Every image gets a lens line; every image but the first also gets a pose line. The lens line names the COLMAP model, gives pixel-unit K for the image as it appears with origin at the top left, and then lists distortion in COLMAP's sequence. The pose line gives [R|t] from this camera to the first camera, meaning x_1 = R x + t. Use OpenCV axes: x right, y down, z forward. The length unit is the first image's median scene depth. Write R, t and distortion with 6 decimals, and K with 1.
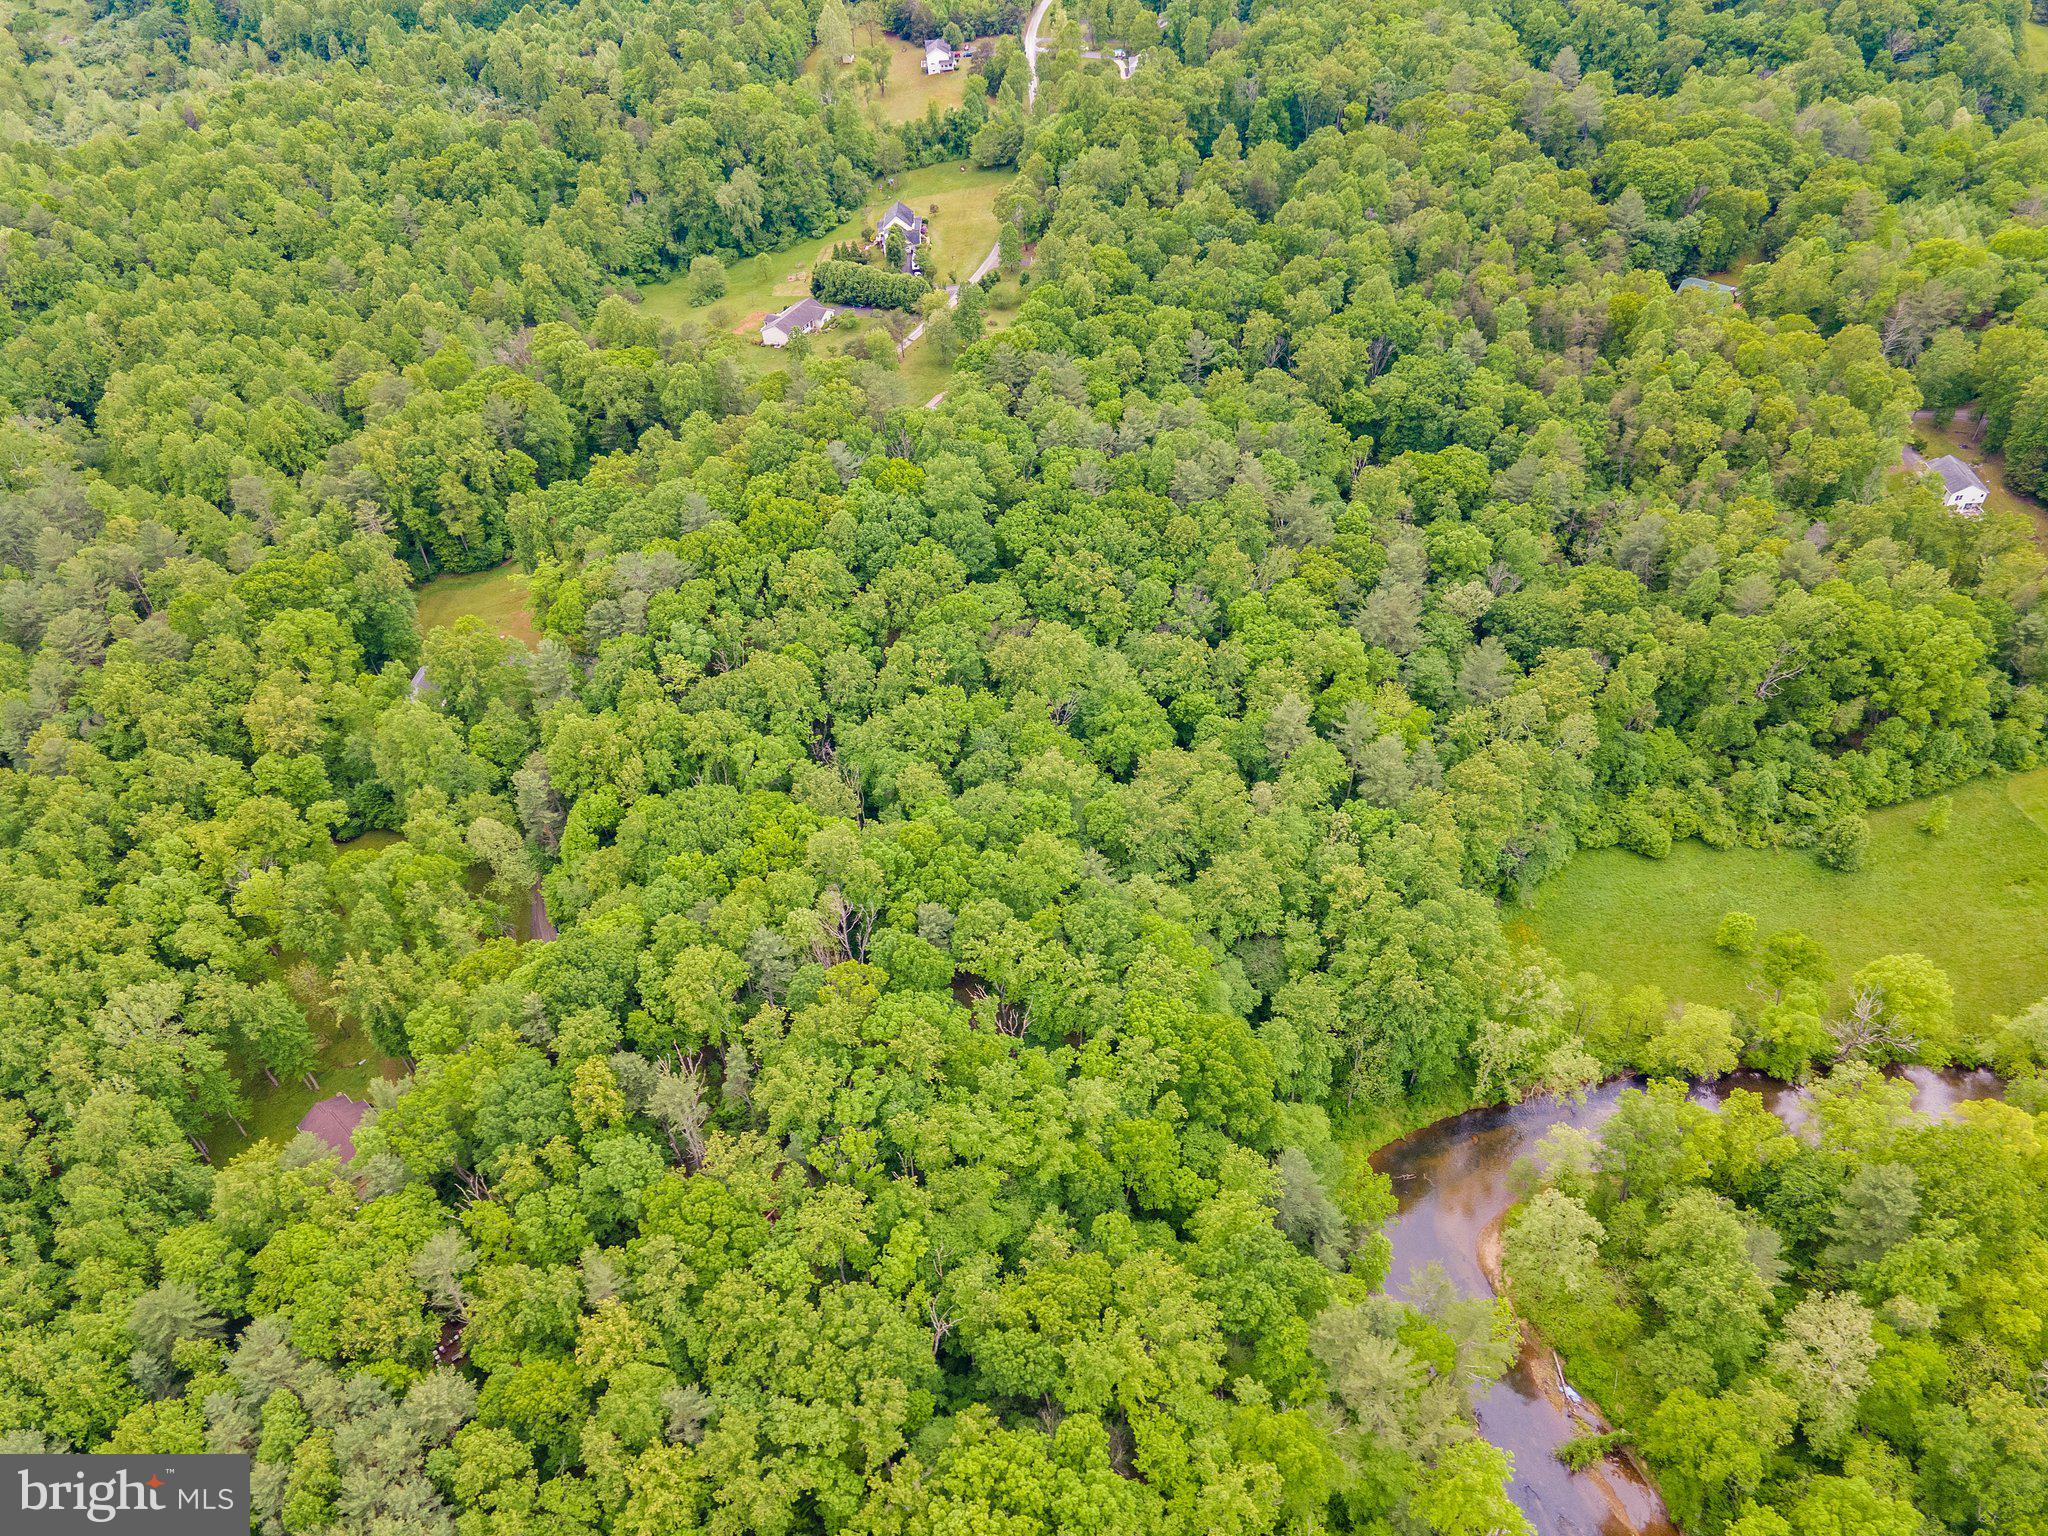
lens RADIAL K [[1490.1, 0, 1023.1], [0, 1490.1, 754.9], [0, 0, 1]] dist [0.031331, 0.031111]
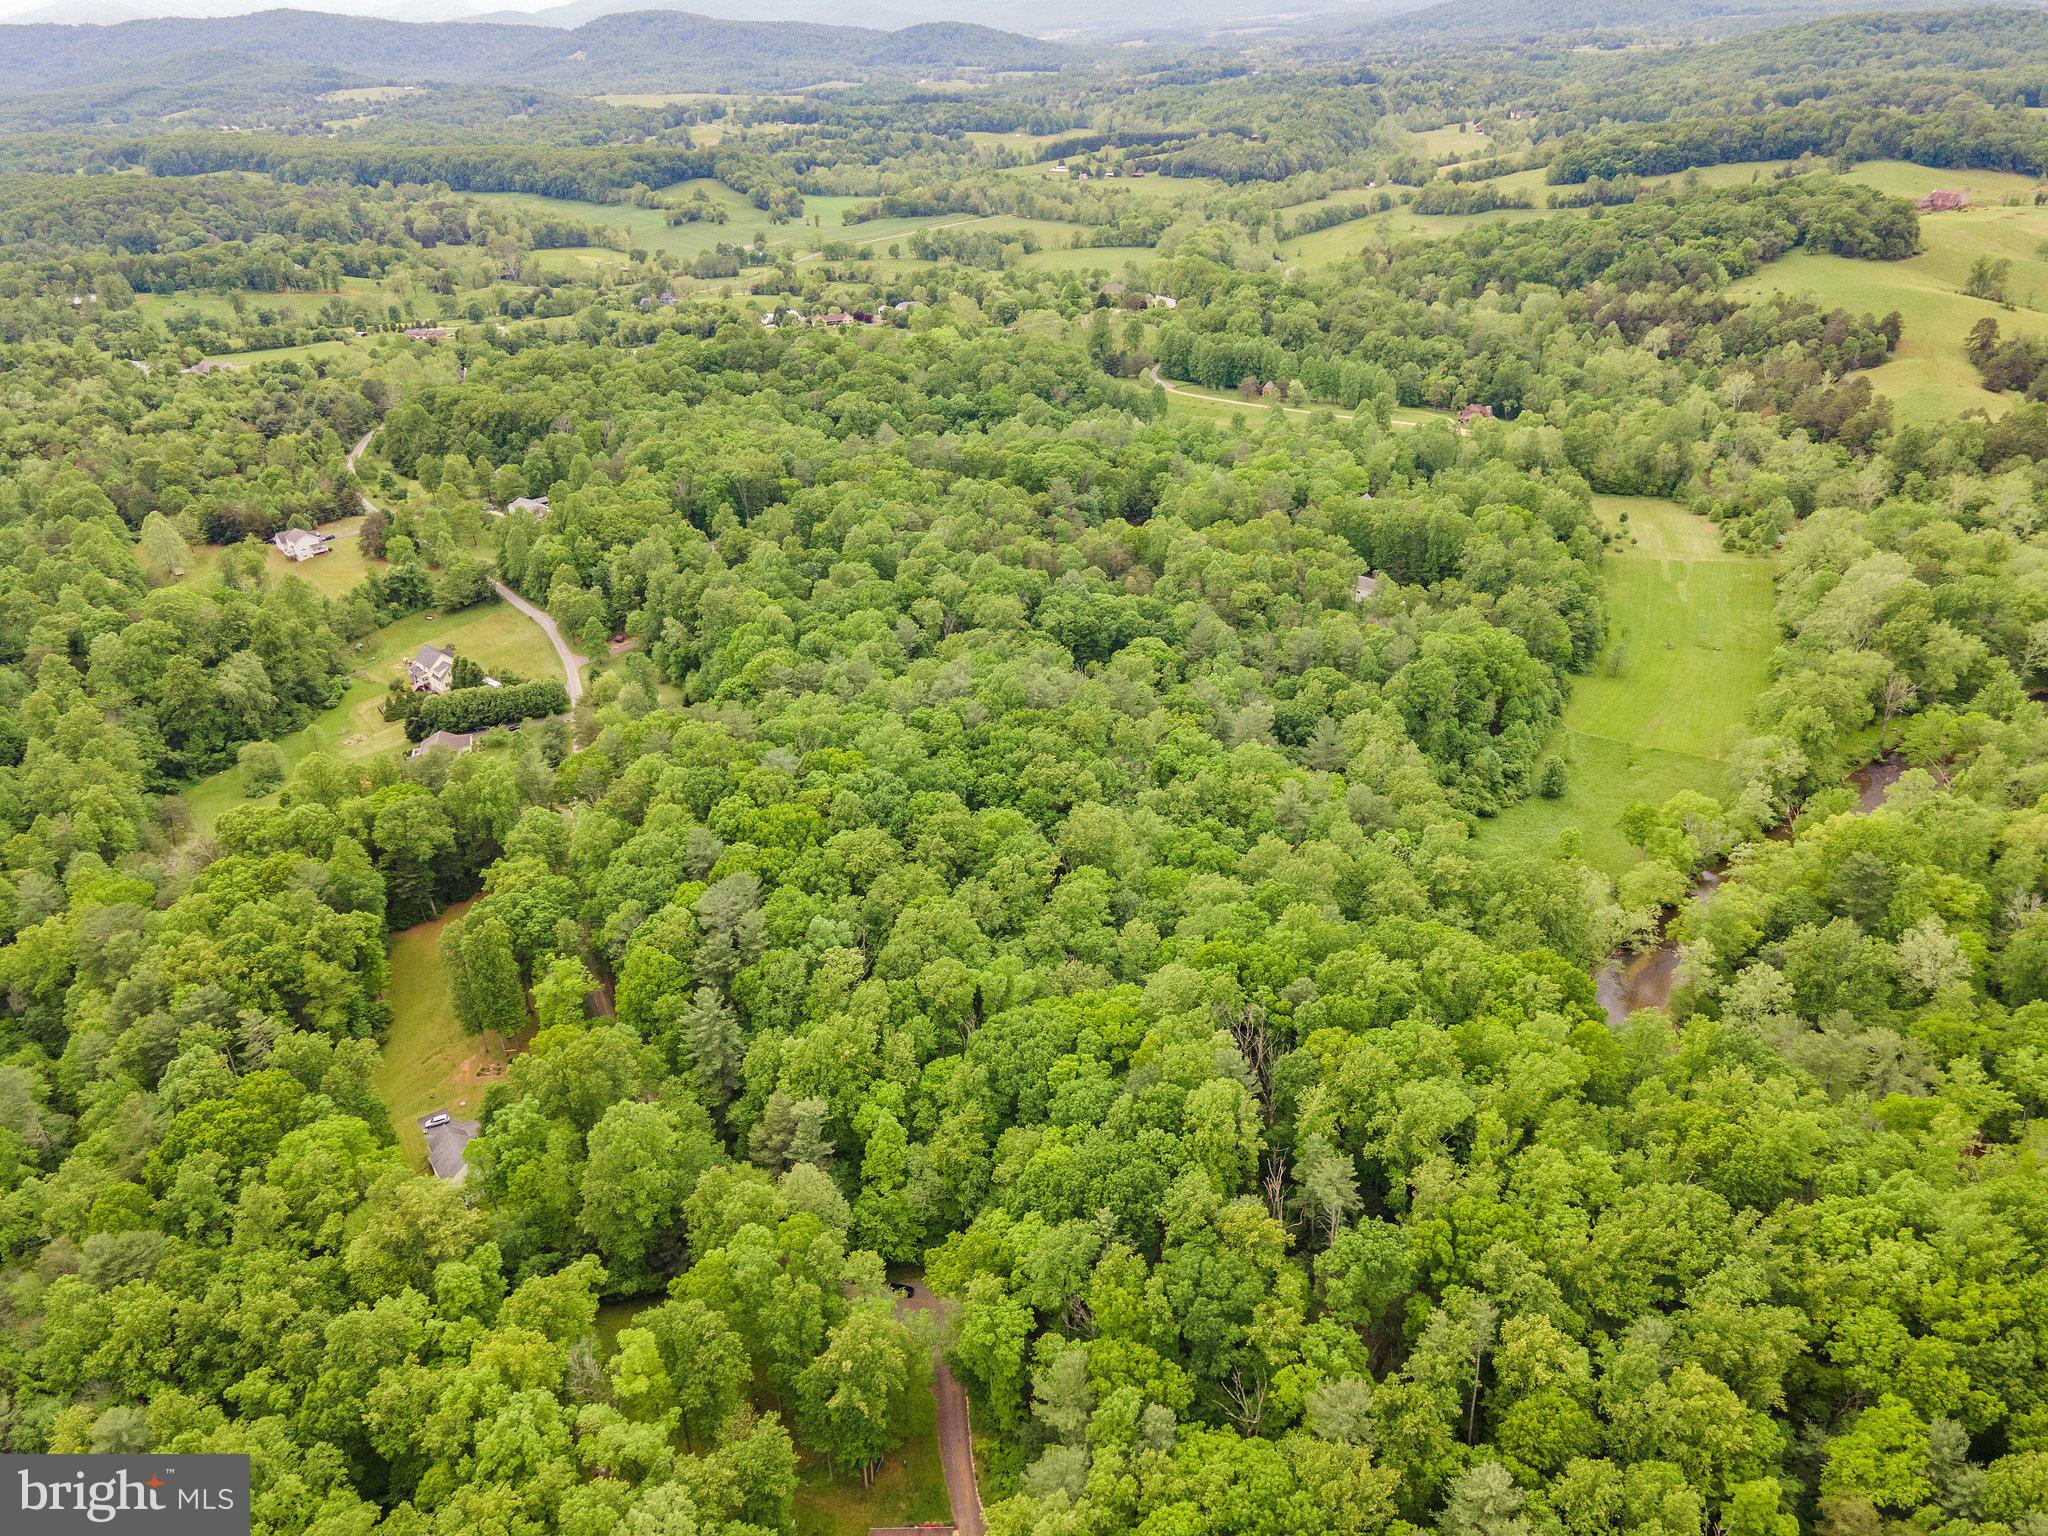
lens RADIAL K [[1490.1, 0, 1022.9], [0, 1490.1, 760.3], [0, 0, 1]] dist [0.031331, 0.031111]
pose [[0.737322, -0.285008, 0.612476, -0.653540], [0.462766, 0.873598, -0.150578, 0.026006], [-0.492142, 0.394458, 0.776015, 0.155551]]
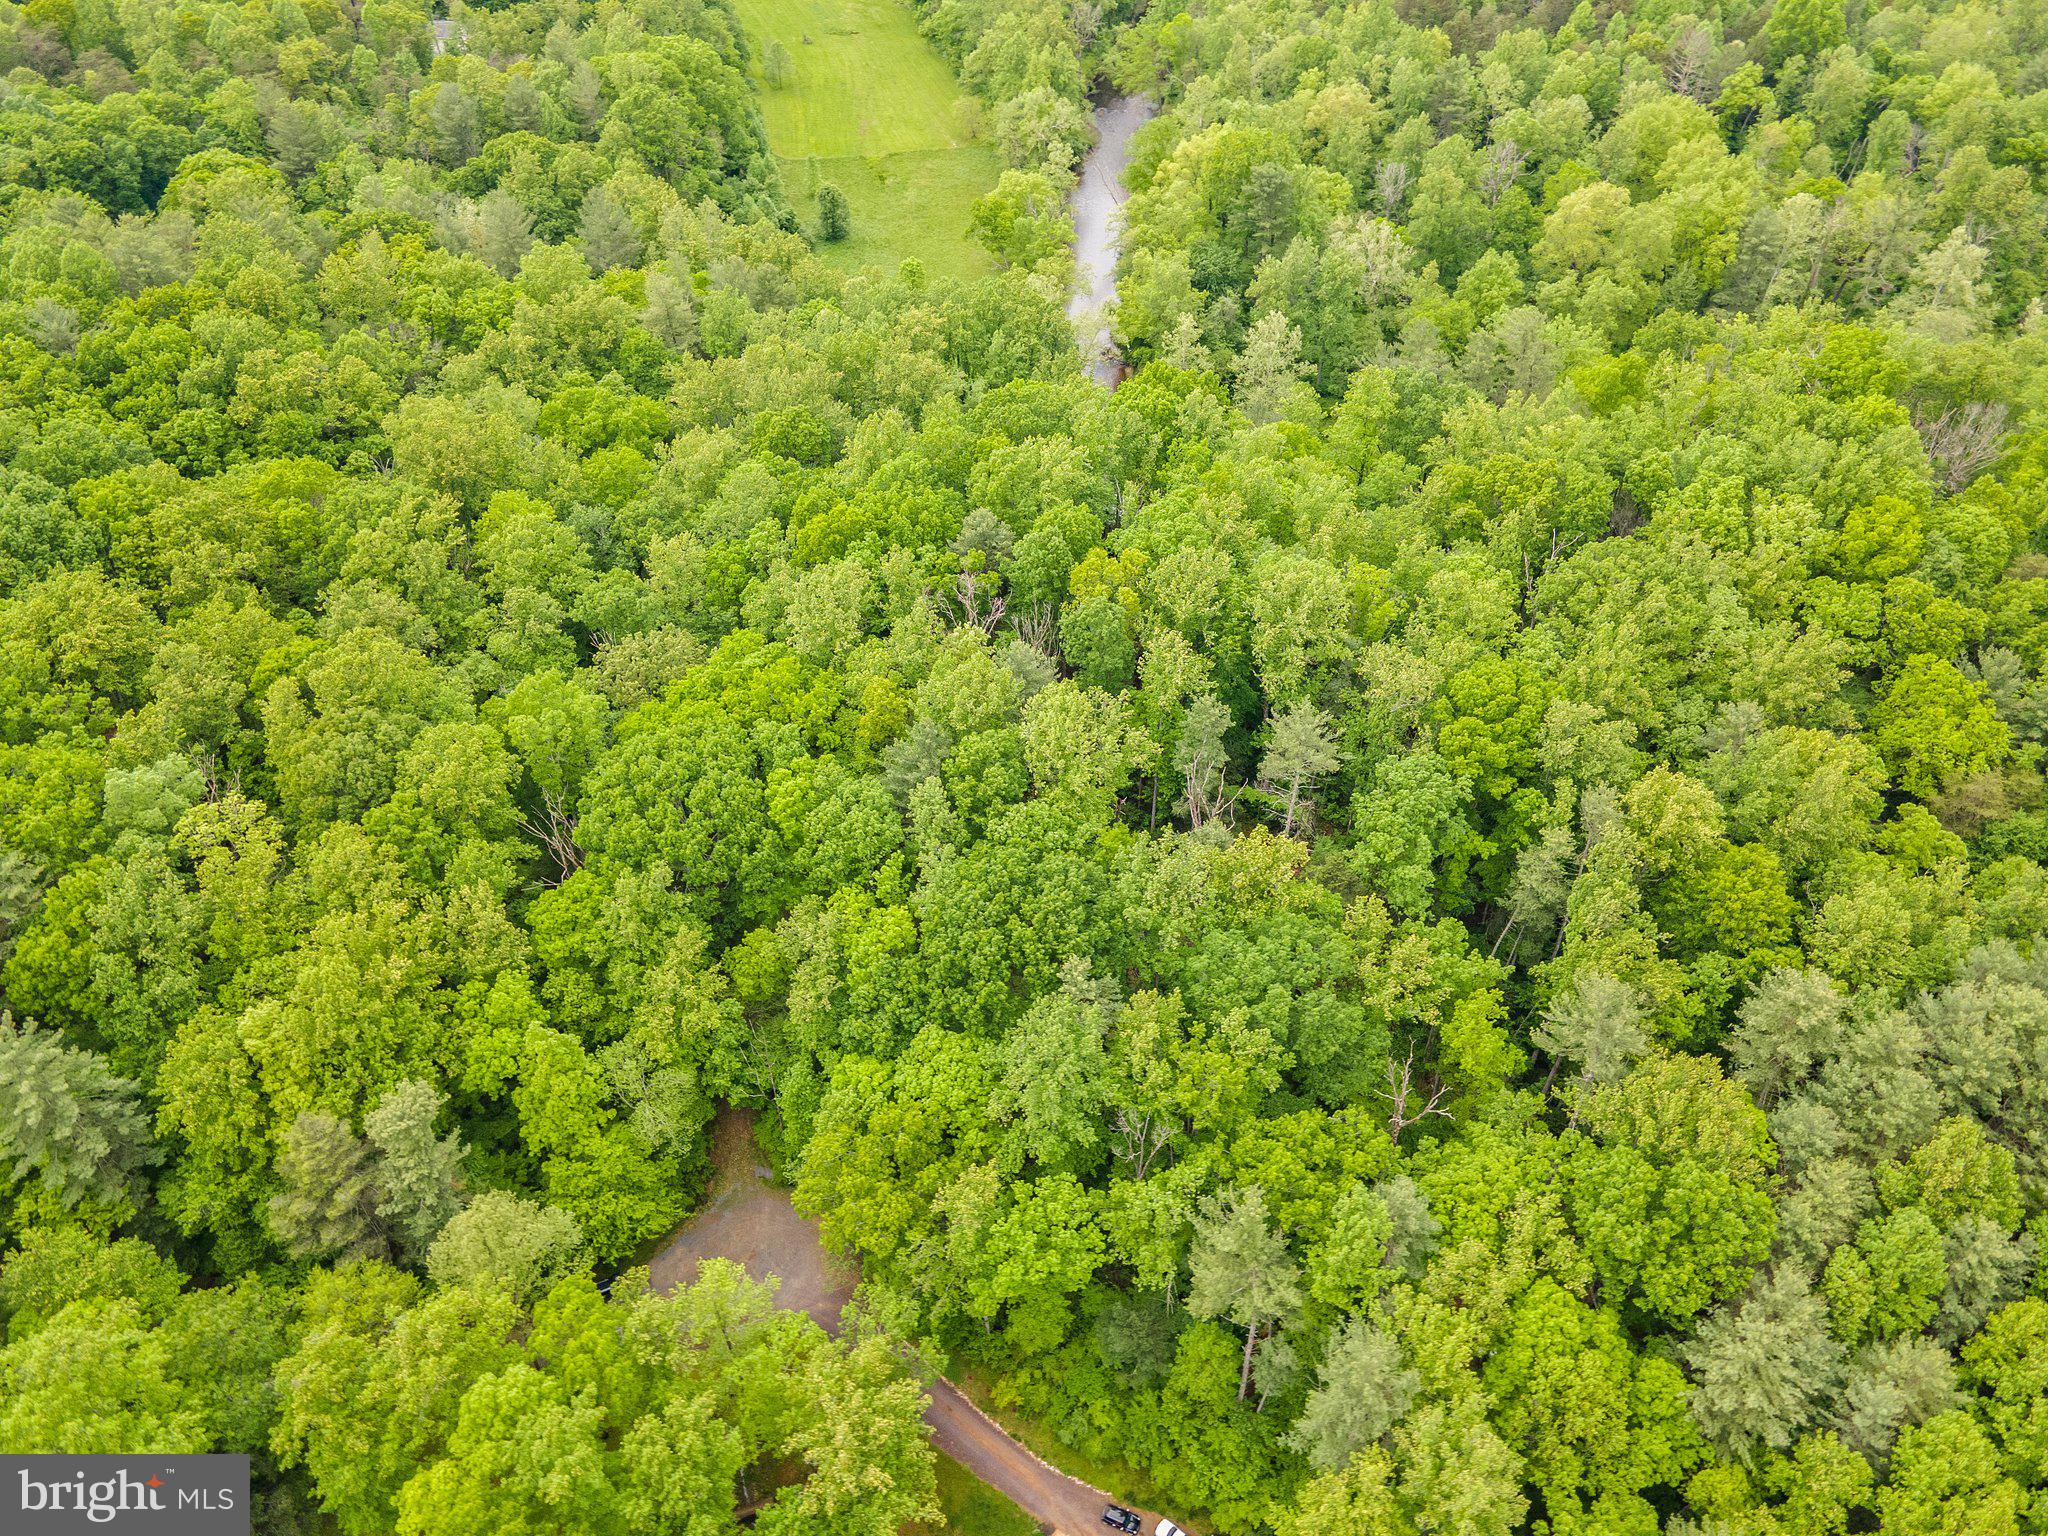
lens RADIAL K [[1490.1, 0, 1023.2], [0, 1490.1, 764.5], [0, 0, 1]] dist [0.031331, 0.031111]
pose [[0.063590, -0.656968, 0.751232, -0.526196], [0.681004, 0.578824, 0.448549, -0.103242], [-0.729514, 0.483068, 0.484205, 0.554955]]
